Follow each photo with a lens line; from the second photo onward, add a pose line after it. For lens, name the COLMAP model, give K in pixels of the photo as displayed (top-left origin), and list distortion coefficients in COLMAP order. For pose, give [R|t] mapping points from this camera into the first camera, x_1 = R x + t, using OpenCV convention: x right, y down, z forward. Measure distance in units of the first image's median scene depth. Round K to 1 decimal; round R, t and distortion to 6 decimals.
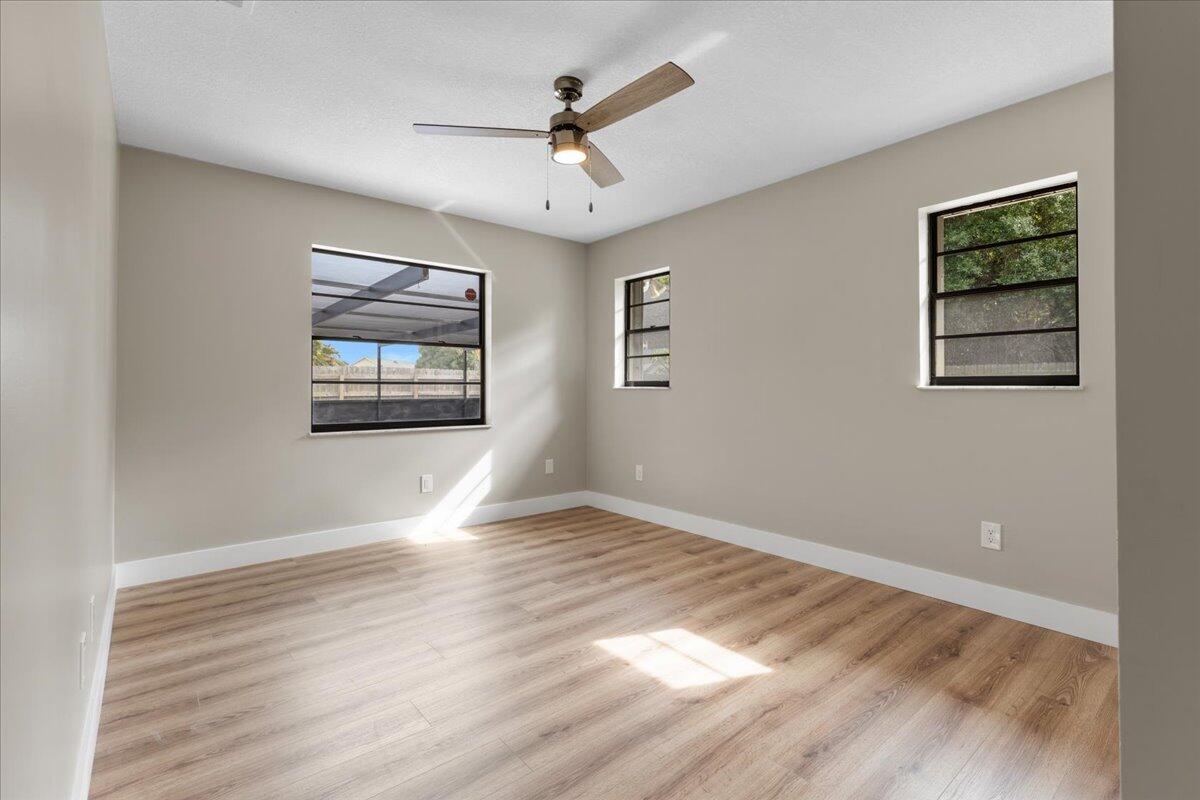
lens RADIAL K [[542.8, 0, 594.1], [0, 542.8, 388.3], [0, 0, 1]] dist [0.002068, 0.000209]
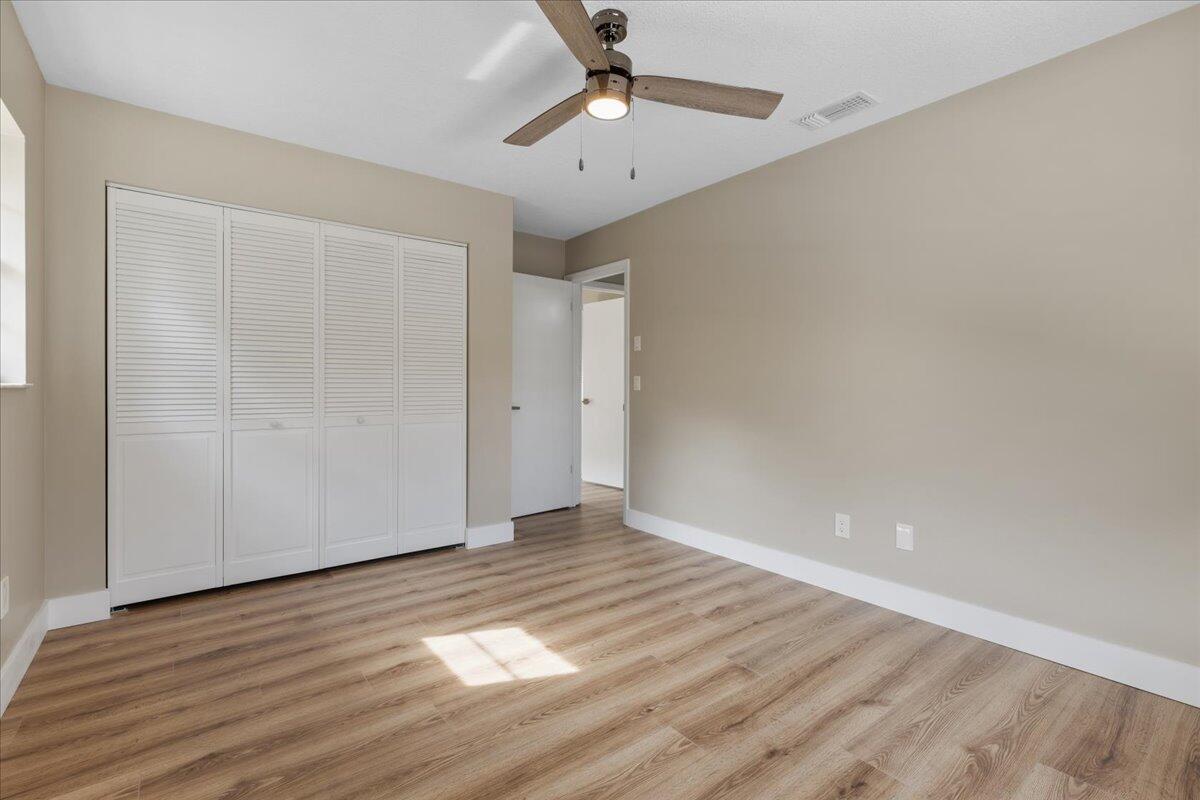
lens RADIAL K [[542.8, 0, 594.1], [0, 542.8, 388.3], [0, 0, 1]] dist [0.002068, 0.000209]
pose [[-0.999528, -0.004152, 0.030451, -0.057226], [-0.004005, 0.999980, 0.004903, -0.005725], [-0.030471, 0.004779, -0.999524, 1.959887]]
